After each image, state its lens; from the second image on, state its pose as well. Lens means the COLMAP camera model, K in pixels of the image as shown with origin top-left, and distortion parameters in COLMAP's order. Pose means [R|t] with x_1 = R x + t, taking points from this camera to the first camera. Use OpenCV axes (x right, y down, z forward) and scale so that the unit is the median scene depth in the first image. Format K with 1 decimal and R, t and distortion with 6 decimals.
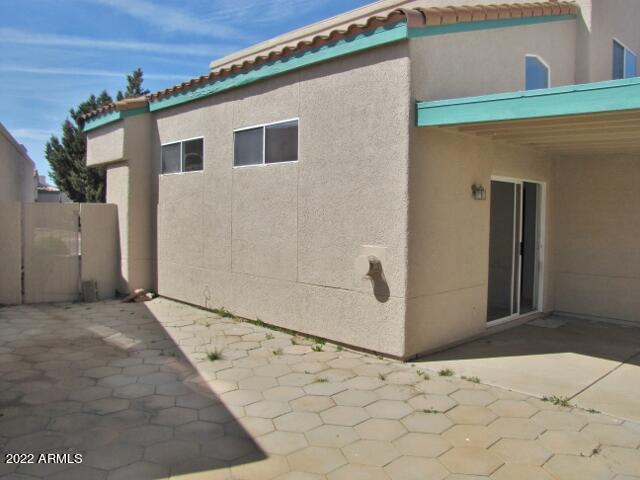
lens RADIAL K [[546.6, 0, 300.1], [0, 546.6, 235.1], [0, 0, 1]] dist [-0.179542, 0.120654]
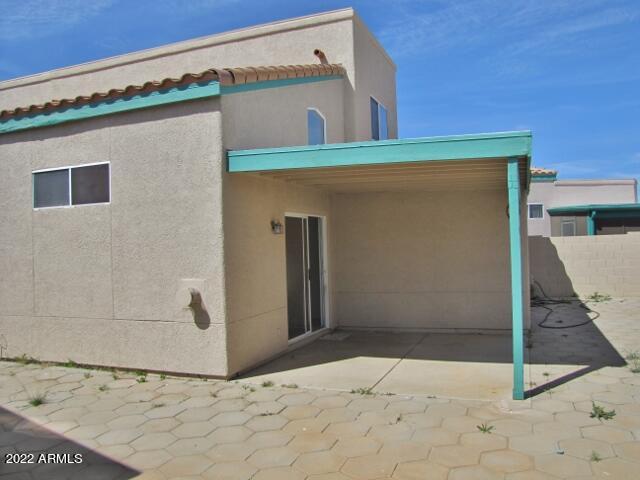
lens RADIAL K [[546.6, 0, 320.1], [0, 546.6, 239.8], [0, 0, 1]] dist [-0.179542, 0.120654]
pose [[0.895562, -0.035587, 0.443512, -0.110625], [0.060072, 0.997340, -0.041275, 0.001041], [-0.440863, 0.063607, 0.895318, -0.096446]]
